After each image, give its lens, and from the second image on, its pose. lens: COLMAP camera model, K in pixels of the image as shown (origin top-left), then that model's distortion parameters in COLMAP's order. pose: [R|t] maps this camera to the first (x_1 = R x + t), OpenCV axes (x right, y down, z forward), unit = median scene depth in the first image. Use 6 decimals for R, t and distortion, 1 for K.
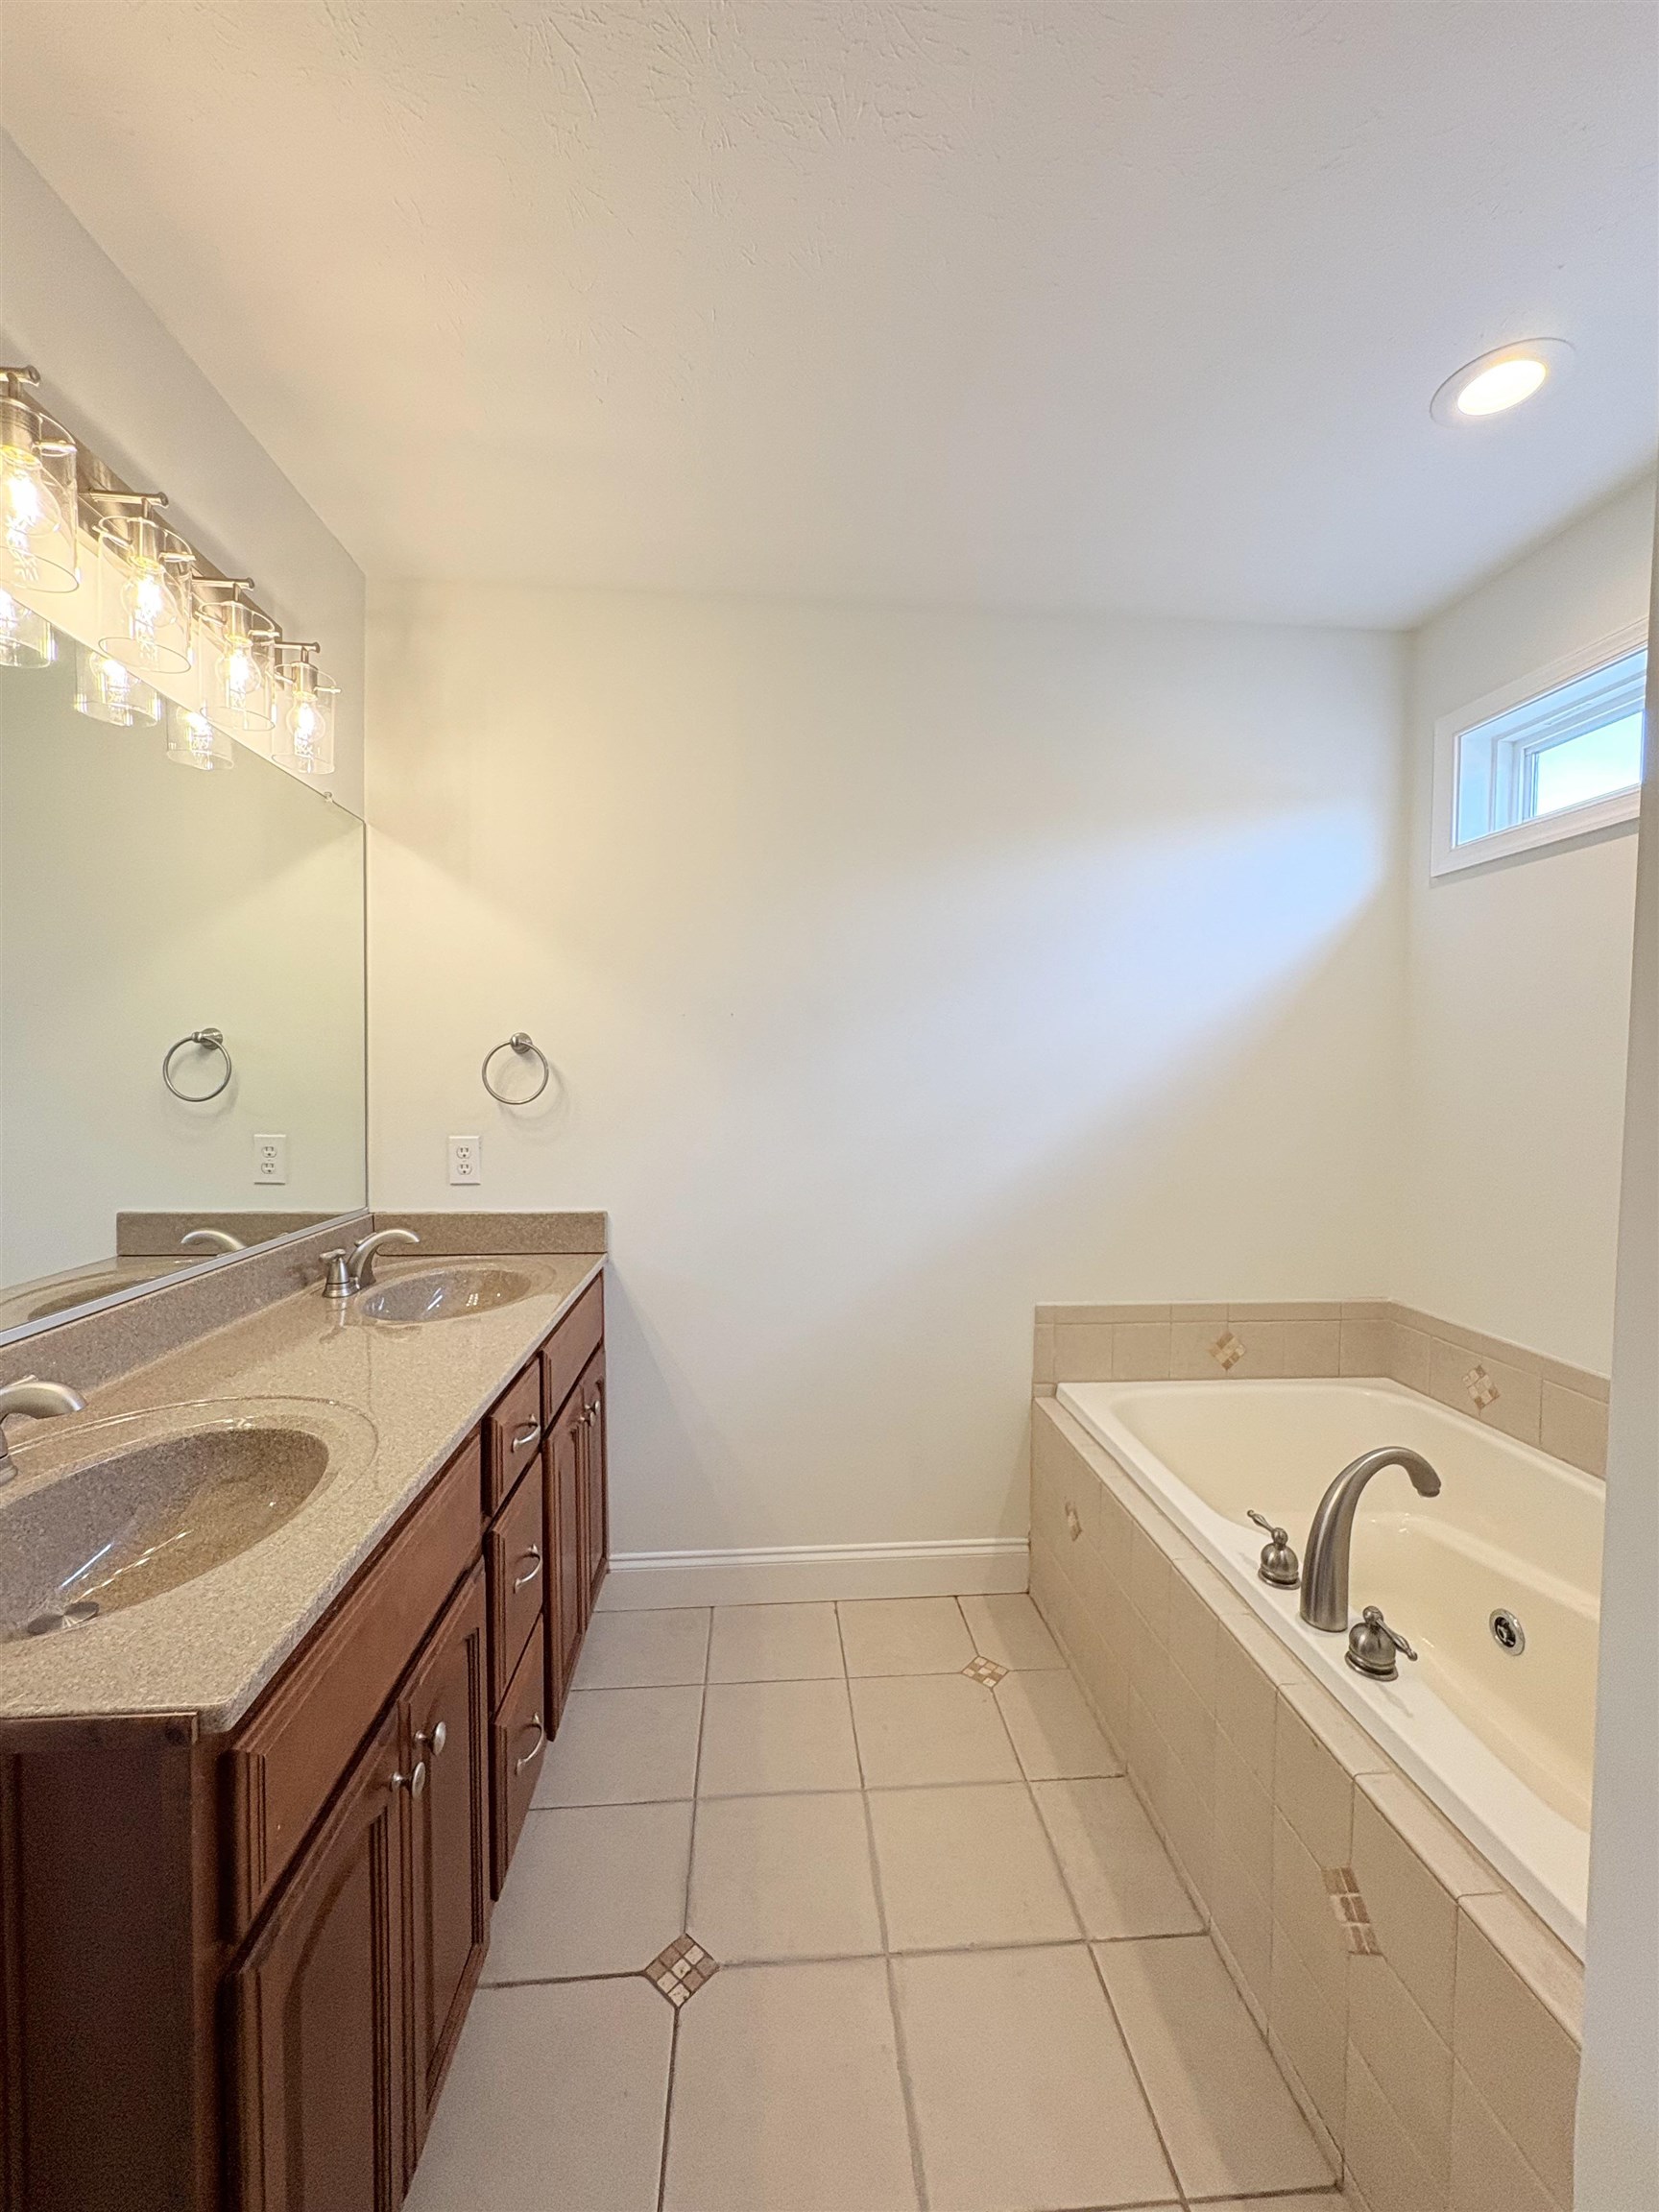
lens RADIAL K [[886.3, 0, 810.2], [0, 886.3, 1110.9], [0, 0, 1]] dist [-0.002311, -0.000278]
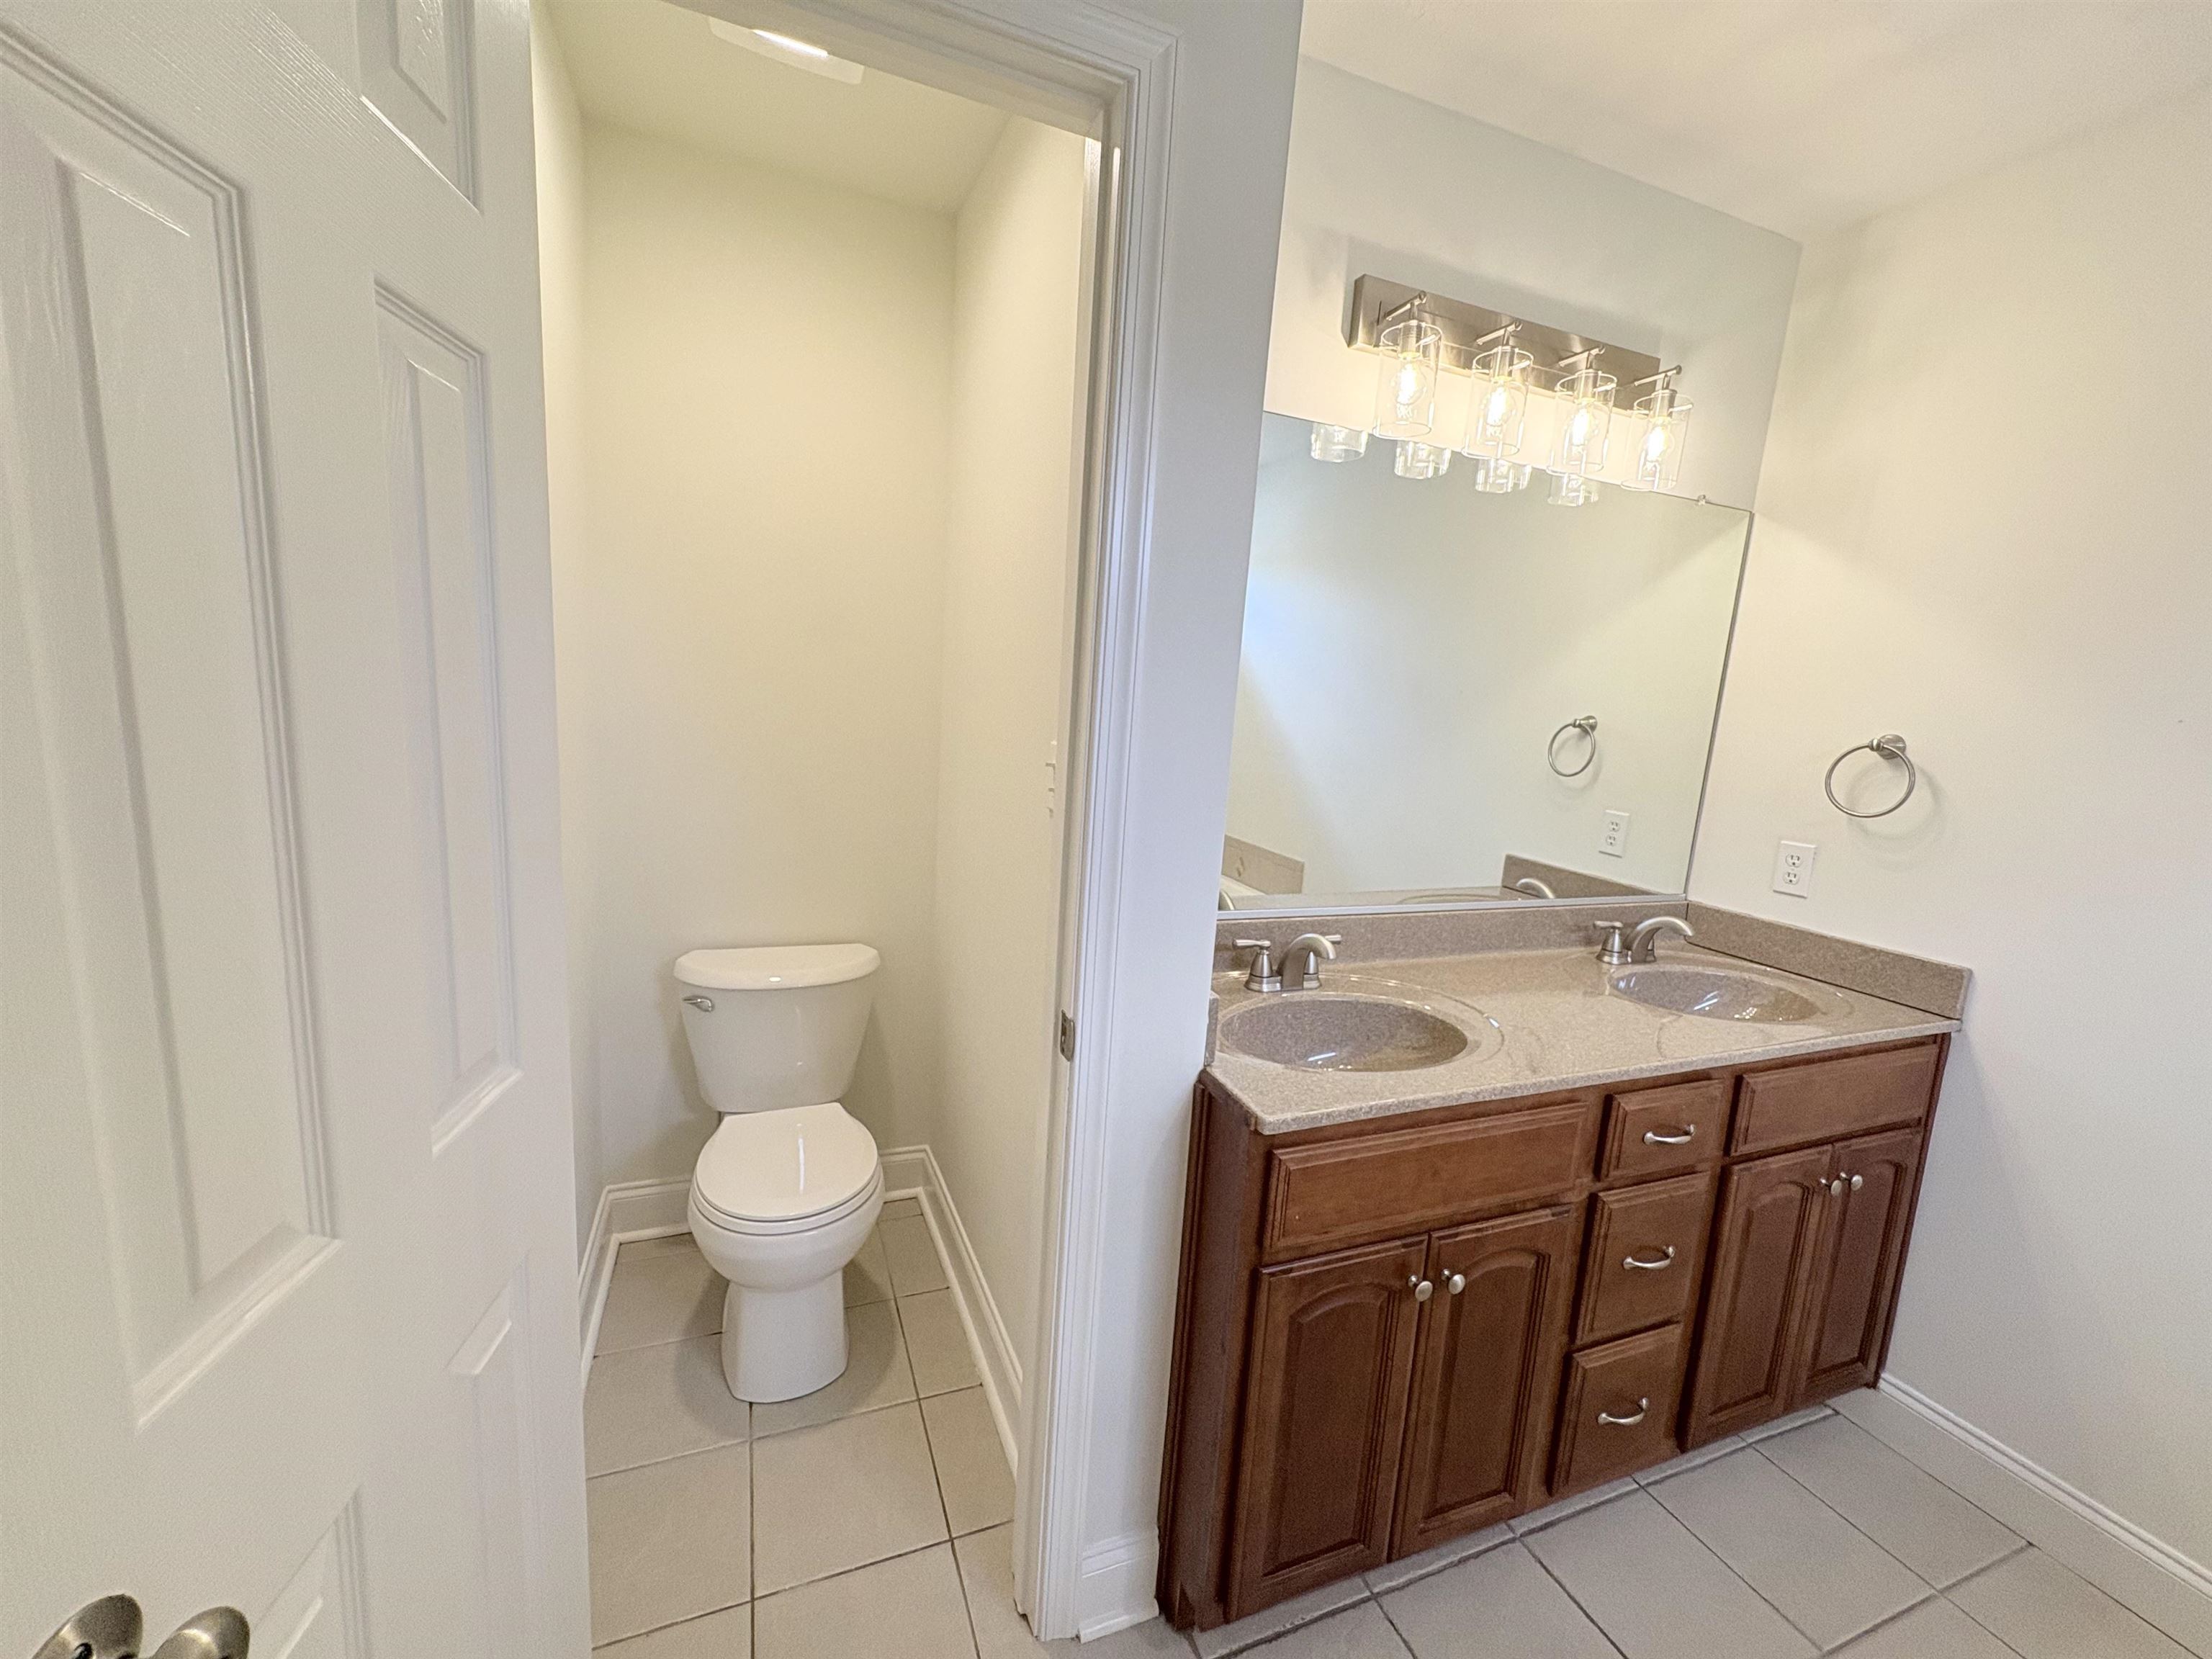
lens RADIAL K [[886.3, 0, 1104.8], [0, 886.3, 834.2], [0, 0, 1]] dist [-0.002311, -0.000278]
pose [[0.279485, 0.165371, -0.945802, 0.283230], [-0.096478, 0.984907, 0.143699, -0.044553], [0.955291, 0.051087, 0.291221, 0.040903]]
